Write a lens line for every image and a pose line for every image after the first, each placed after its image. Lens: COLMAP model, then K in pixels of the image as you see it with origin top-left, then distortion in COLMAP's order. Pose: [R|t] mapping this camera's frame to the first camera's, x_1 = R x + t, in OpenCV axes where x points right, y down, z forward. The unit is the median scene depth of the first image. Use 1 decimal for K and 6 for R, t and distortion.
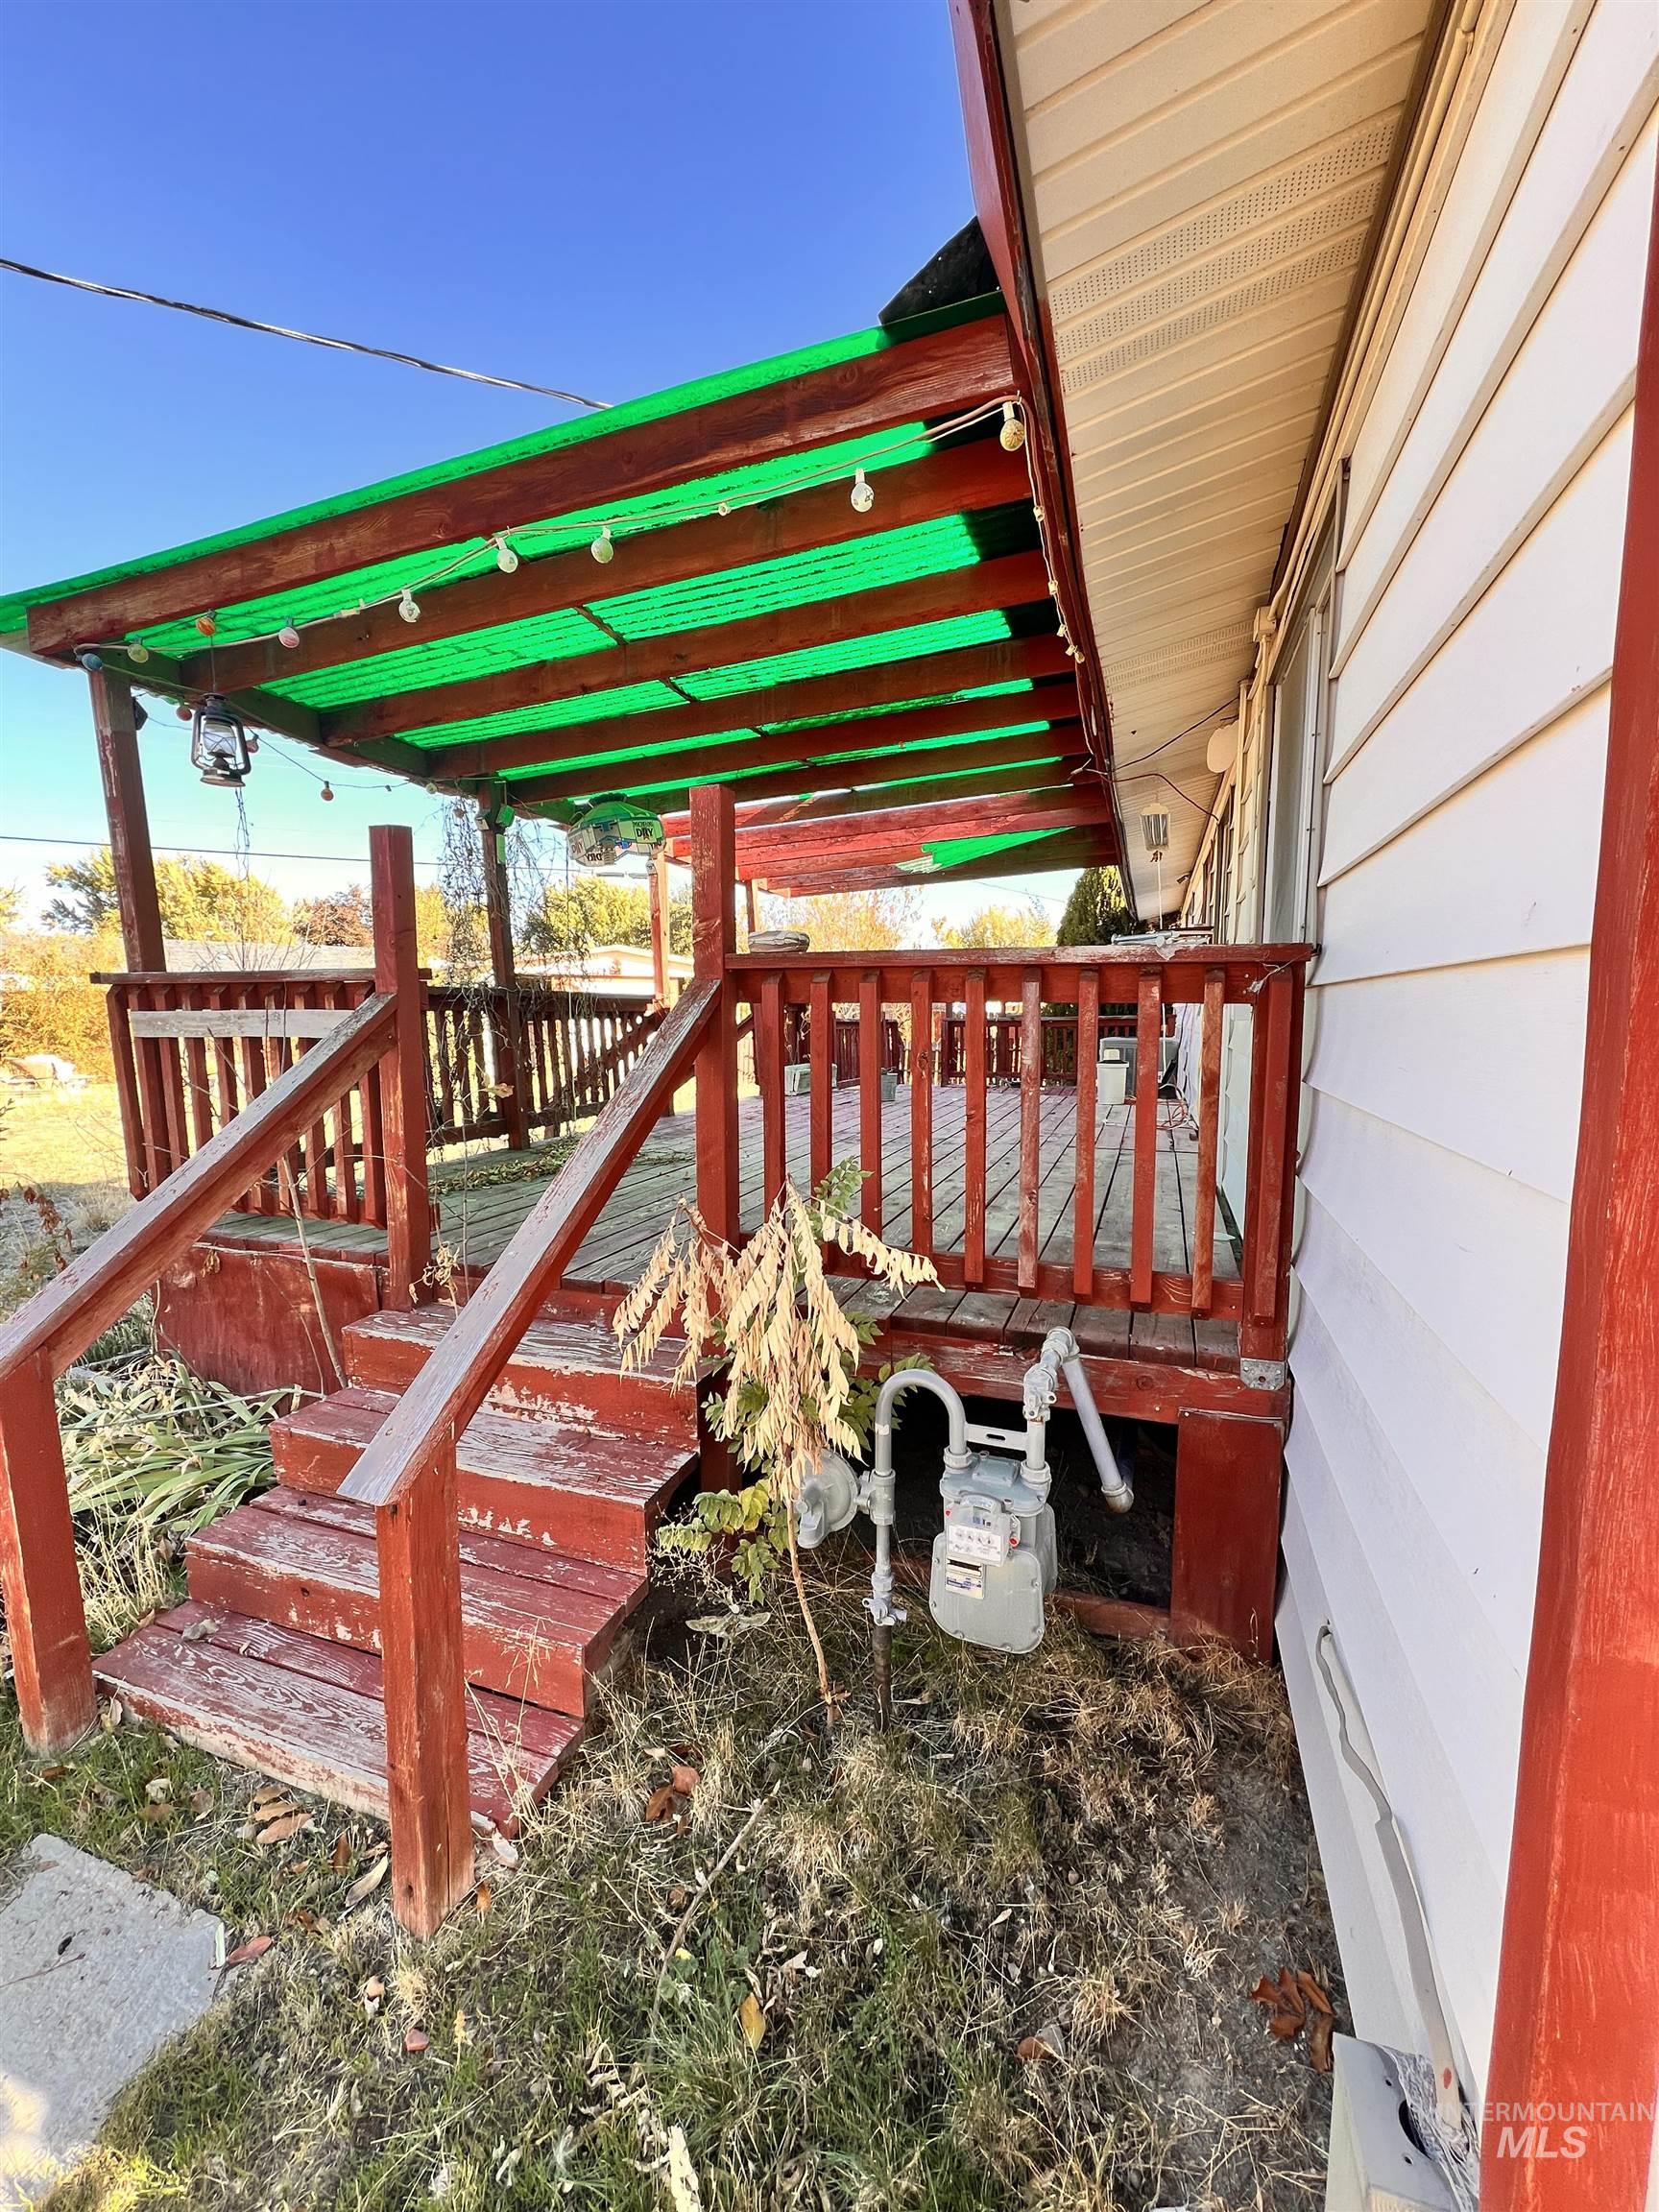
lens RADIAL K [[872.3, 0, 822.3], [0, 872.3, 1115.8], [0, 0, 1]] dist [-0.001755, 0.000078]
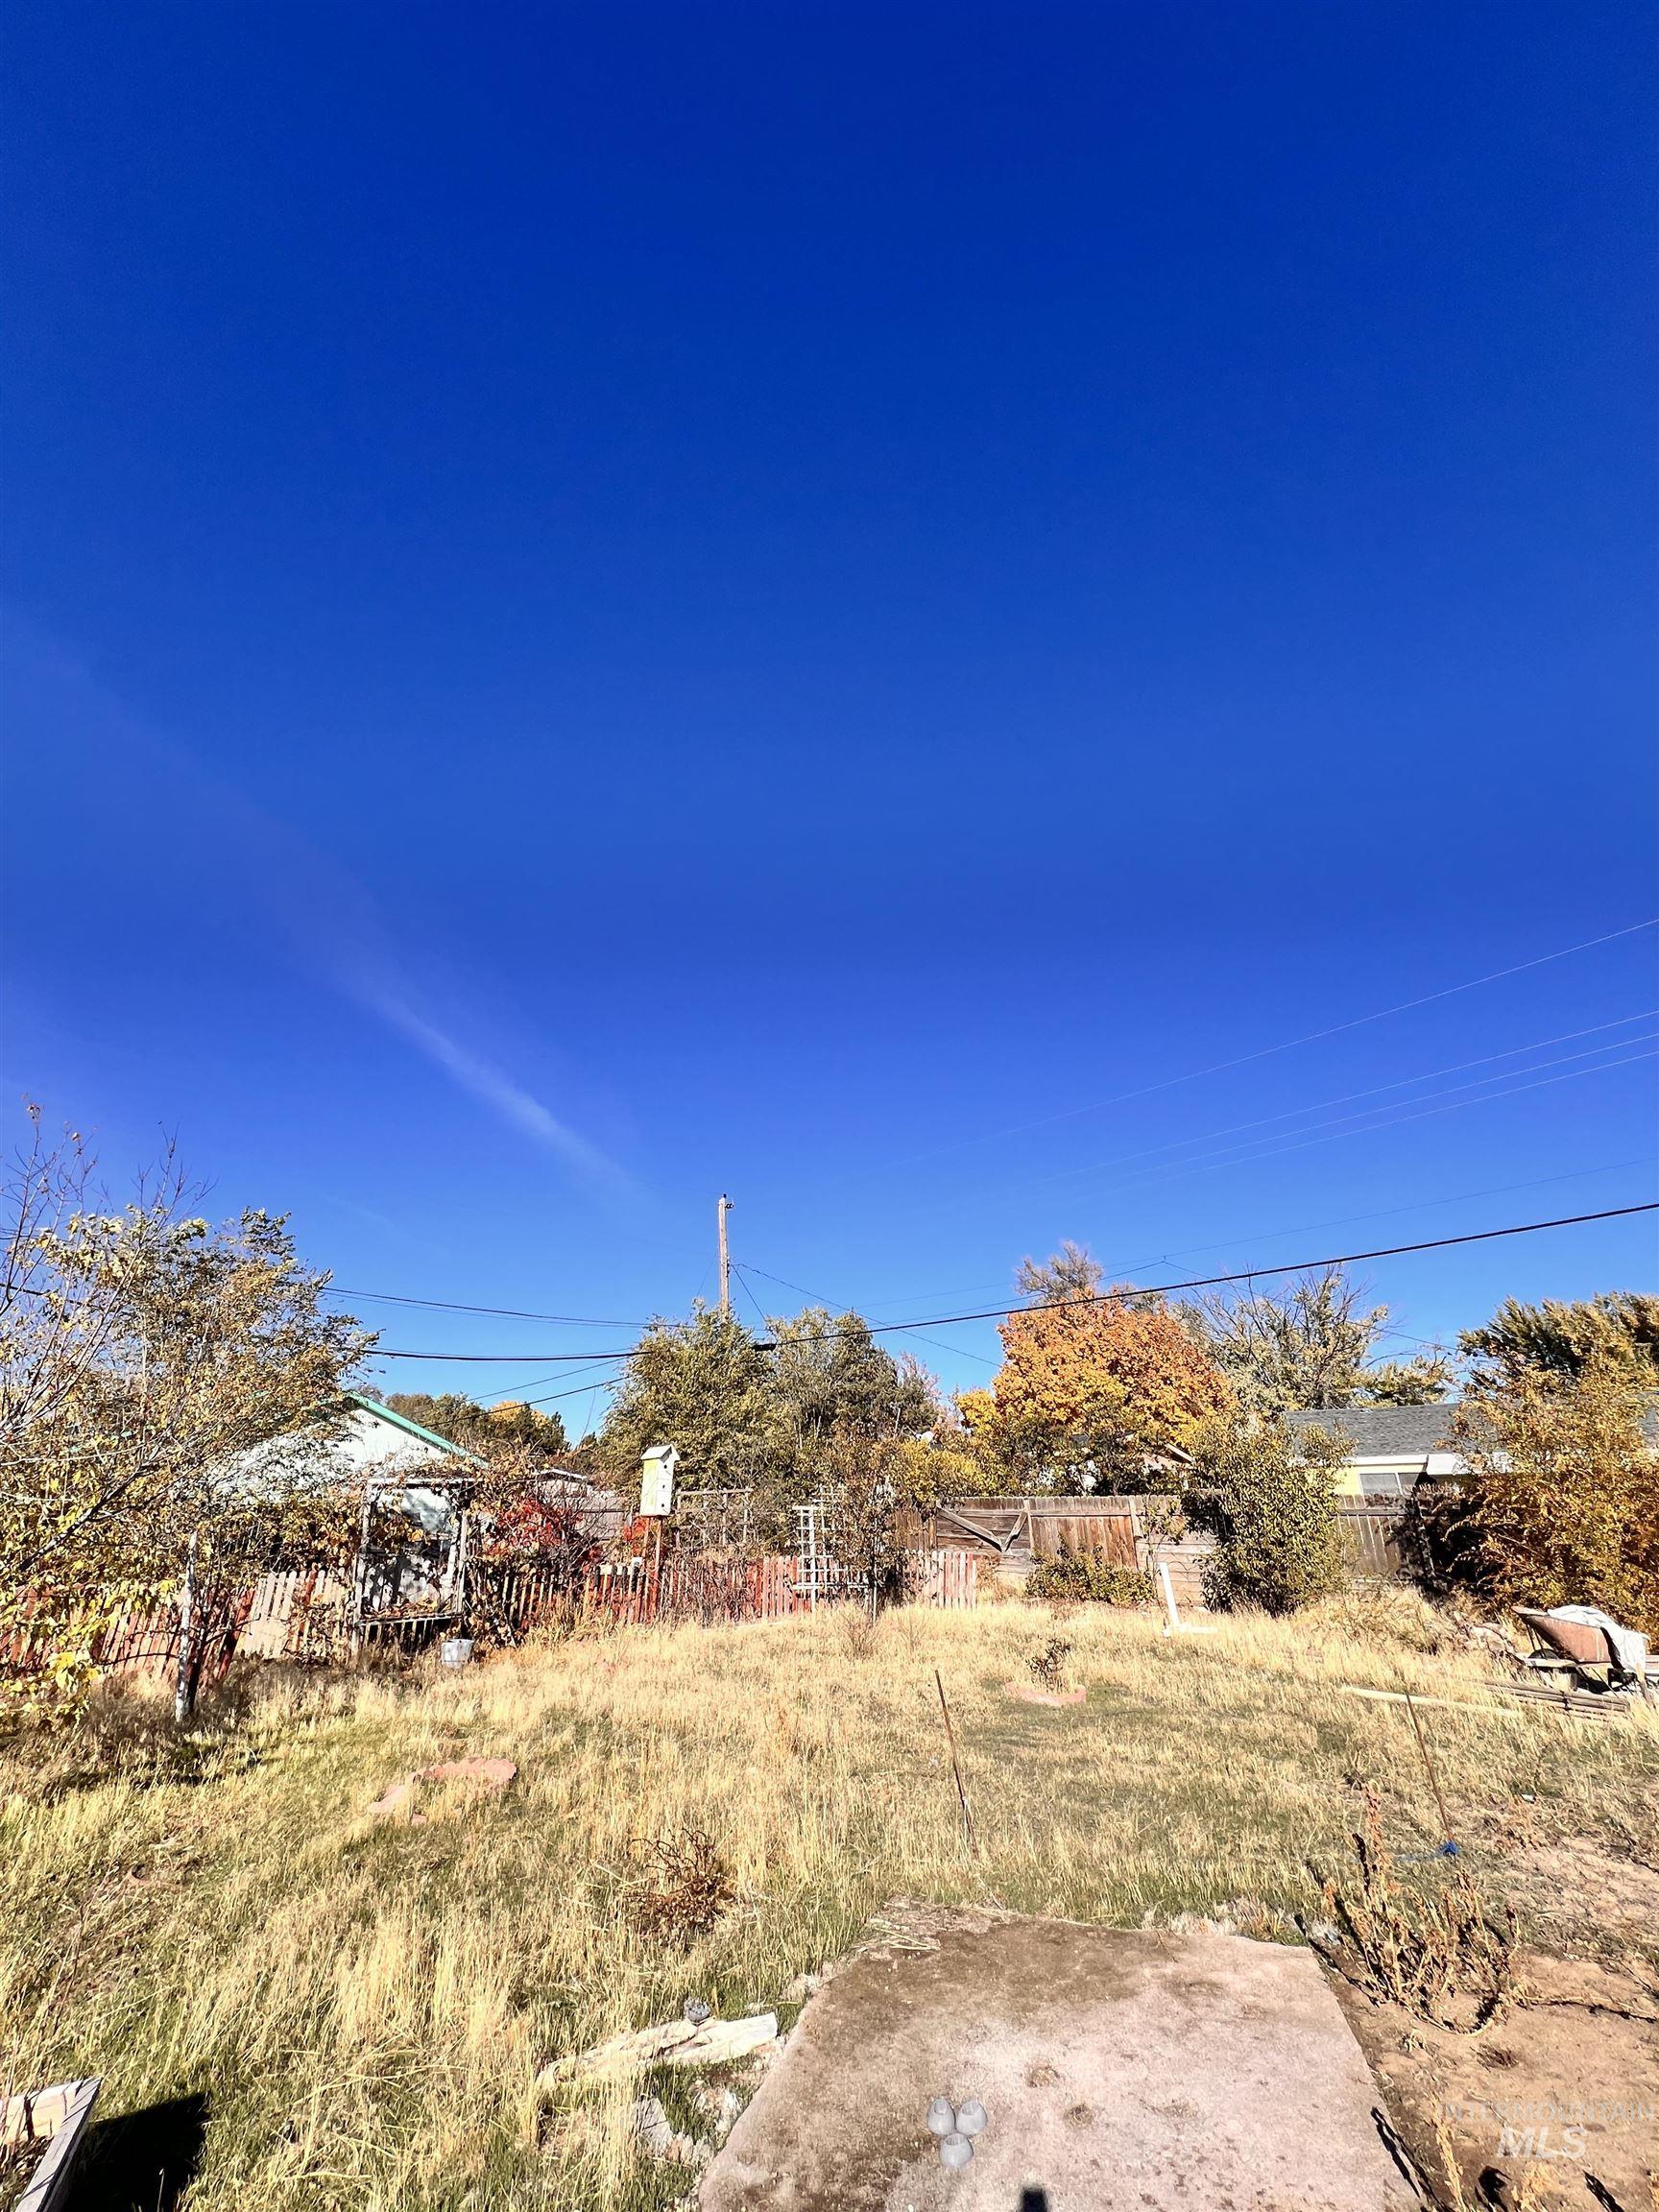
lens RADIAL K [[872.3, 0, 828.6], [0, 872.3, 1109.0], [0, 0, 1]] dist [-0.001755, 0.000078]
pose [[0.244330, -0.391038, -0.887351, -0.365800], [-0.115433, 0.896850, -0.427008, -0.053961], [0.962797, 0.206760, 0.173989, 0.357965]]
